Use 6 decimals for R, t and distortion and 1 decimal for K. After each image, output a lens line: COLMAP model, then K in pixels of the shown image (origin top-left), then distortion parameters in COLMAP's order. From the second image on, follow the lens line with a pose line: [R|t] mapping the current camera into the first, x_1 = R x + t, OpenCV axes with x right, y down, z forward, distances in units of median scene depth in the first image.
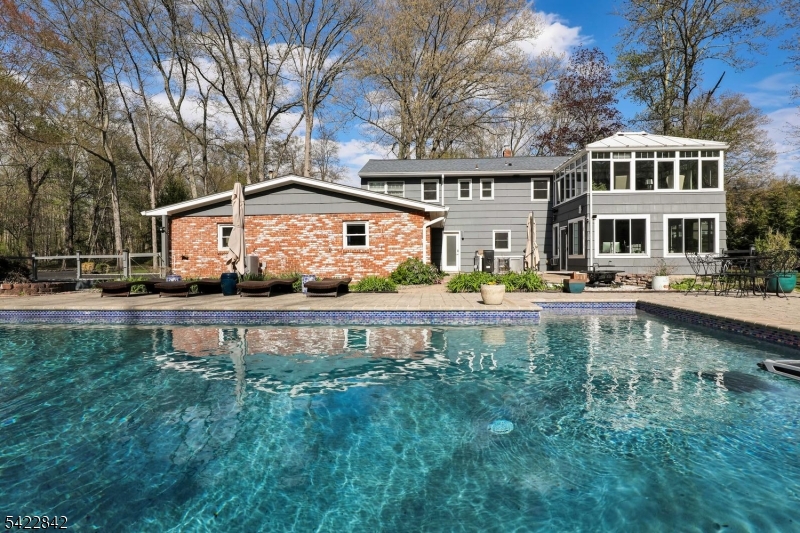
lens RADIAL K [[484.6, 0, 397.9], [0, 484.6, 268.9], [0, 0, 1]] dist [-0.005594, -0.001691]
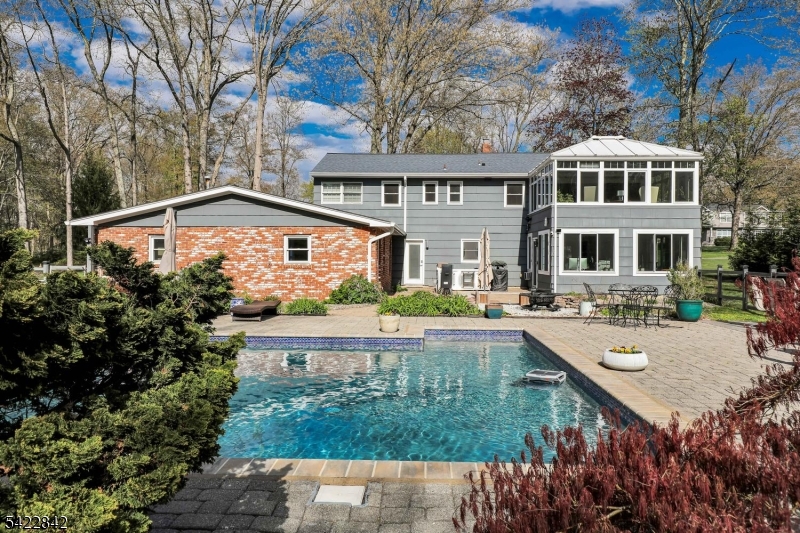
lens RADIAL K [[645.7, 0, 400.0], [0, 645.7, 258.4], [0, 0, 1]] dist [0.034030, 0.003399]
pose [[0.999802, 0.012892, 0.015171, 0.083860], [-0.012696, 0.999836, -0.012937, -0.035146], [-0.015336, 0.012742, 0.999801, -0.232020]]
